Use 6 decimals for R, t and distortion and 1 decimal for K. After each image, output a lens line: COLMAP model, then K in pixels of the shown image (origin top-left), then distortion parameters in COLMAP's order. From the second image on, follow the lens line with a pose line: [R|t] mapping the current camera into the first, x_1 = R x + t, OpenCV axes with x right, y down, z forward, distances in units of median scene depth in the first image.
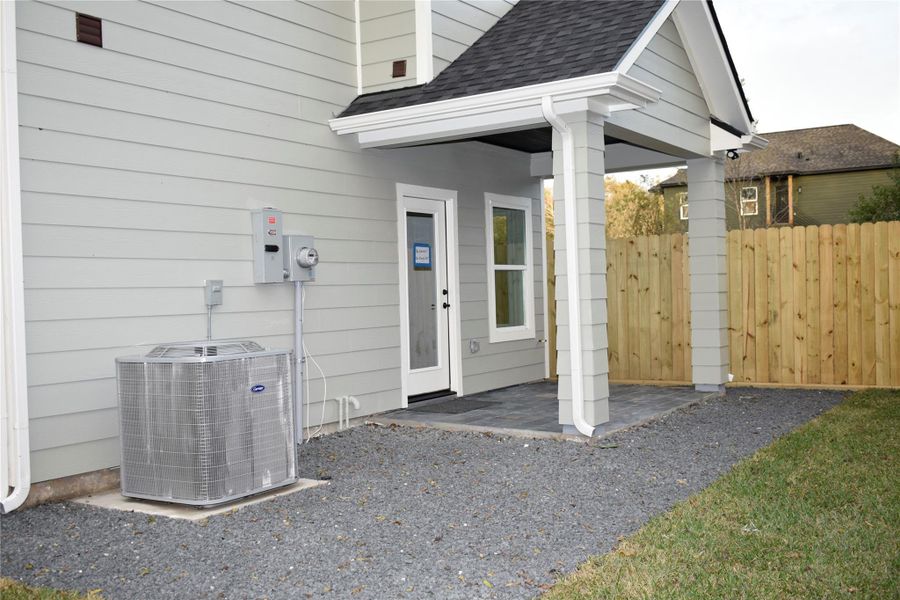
lens RADIAL K [[988.3, 0, 450.0], [0, 988.3, 300.0], [0, 0, 1]] dist [-0.015558, -0.000820]
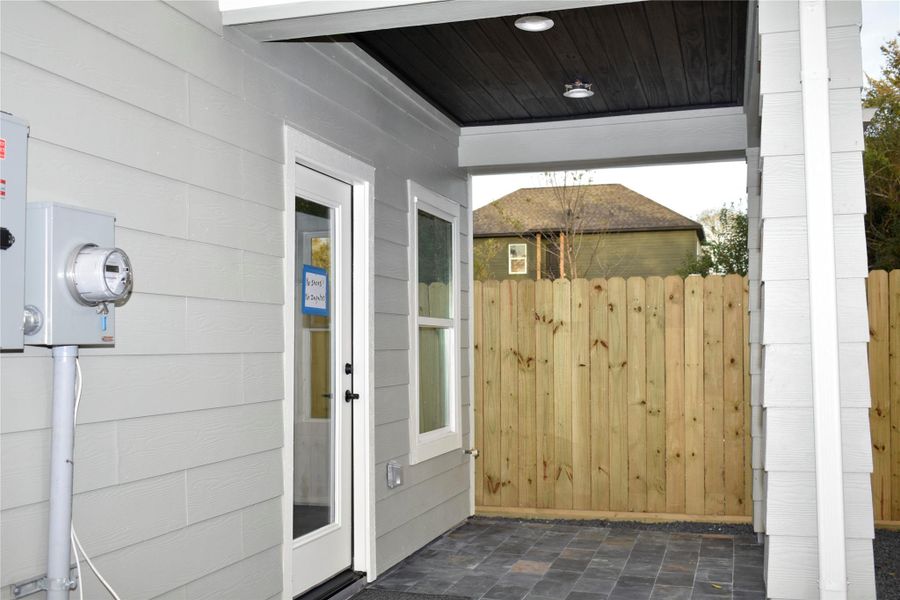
lens RADIAL K [[988.3, 0, 450.0], [0, 988.3, 300.0], [0, 0, 1]] dist [-0.015558, -0.000820]
pose [[0.954369, 0.034812, 0.296594, -0.096881], [-0.016977, 0.997901, -0.062499, -0.011389], [-0.298147, 0.054612, 0.952956, 0.479963]]
